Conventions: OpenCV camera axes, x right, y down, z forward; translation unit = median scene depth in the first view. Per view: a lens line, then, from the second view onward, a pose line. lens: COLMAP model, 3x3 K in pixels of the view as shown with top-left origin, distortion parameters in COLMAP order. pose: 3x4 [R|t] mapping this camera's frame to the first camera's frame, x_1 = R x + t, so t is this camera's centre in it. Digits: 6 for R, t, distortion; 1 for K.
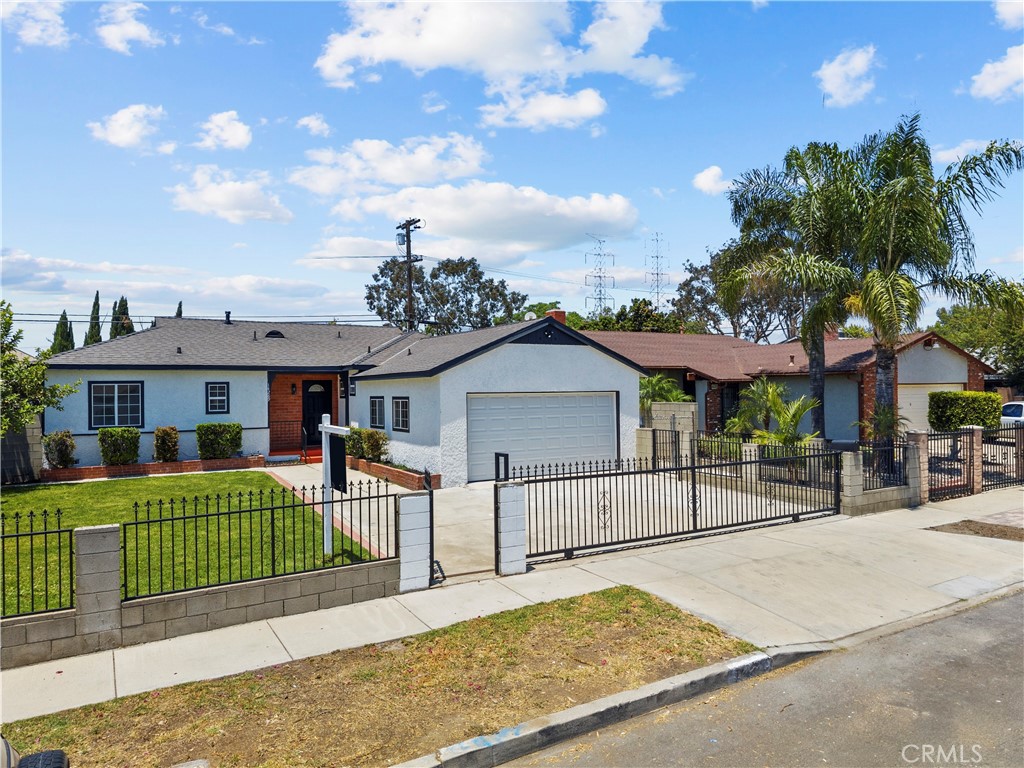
lens RADIAL K [[687.8, 0, 515.3], [0, 687.8, 385.4], [0, 0, 1]] dist [0.039417, -0.042010]
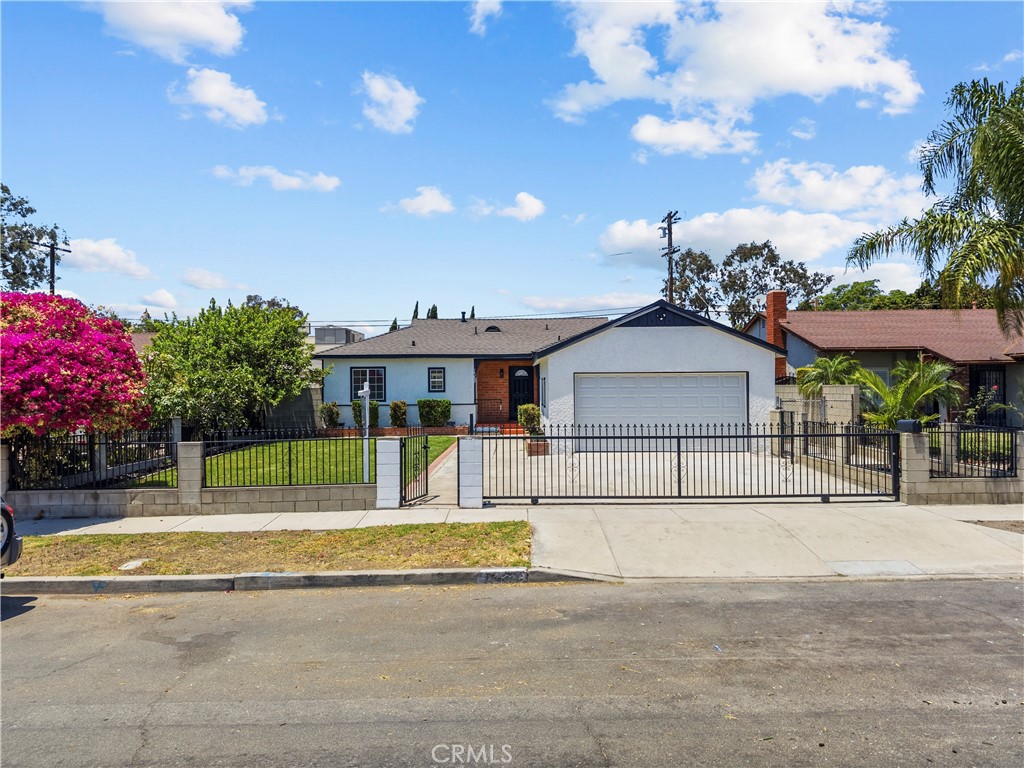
lens RADIAL K [[686.9, 0, 515.9], [0, 686.9, 387.5], [0, 0, 1]] dist [0.083664, -0.151366]
pose [[0.860876, 0.004581, -0.508794, 0.497646], [0.001534, 0.999932, 0.011599, 0.026008], [0.508812, -0.010766, 0.860810, -0.031964]]
